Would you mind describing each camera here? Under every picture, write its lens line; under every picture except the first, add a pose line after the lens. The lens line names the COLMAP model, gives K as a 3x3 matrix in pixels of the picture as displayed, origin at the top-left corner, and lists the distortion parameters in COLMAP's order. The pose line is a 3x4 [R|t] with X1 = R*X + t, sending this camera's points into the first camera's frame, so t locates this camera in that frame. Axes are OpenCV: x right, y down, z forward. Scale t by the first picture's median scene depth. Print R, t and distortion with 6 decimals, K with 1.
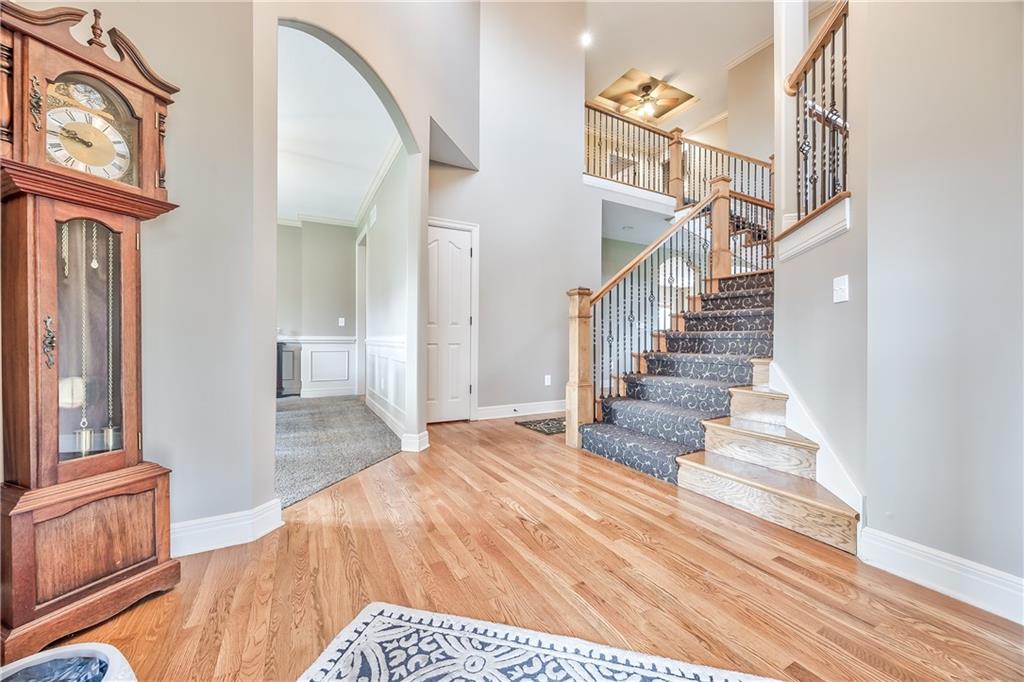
lens RADIAL K [[389.3, 0, 518.0], [0, 389.3, 339.8], [0, 0, 1]] dist [-0.000383, 0.000093]
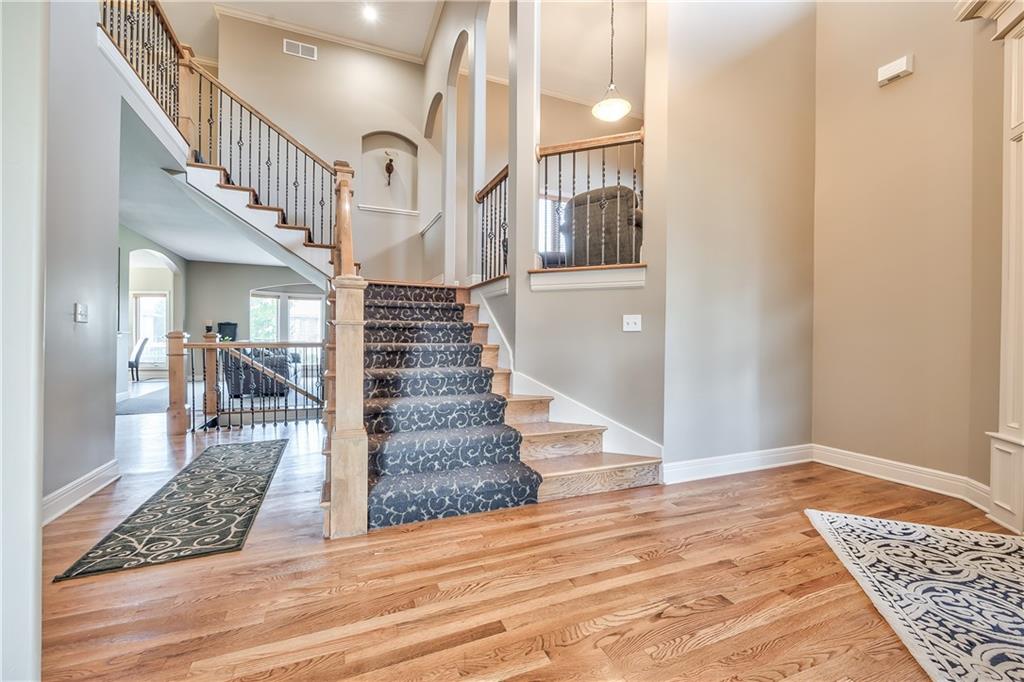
lens RADIAL K [[389.3, 0, 517.1], [0, 389.3, 342.6], [0, 0, 1]] dist [-0.000383, 0.000093]
pose [[0.142554, -0.000783, 0.989787, -0.476609], [-0.000325, 1.000000, 0.000838, -0.029879], [-0.989787, -0.000441, 0.142554, 0.745150]]
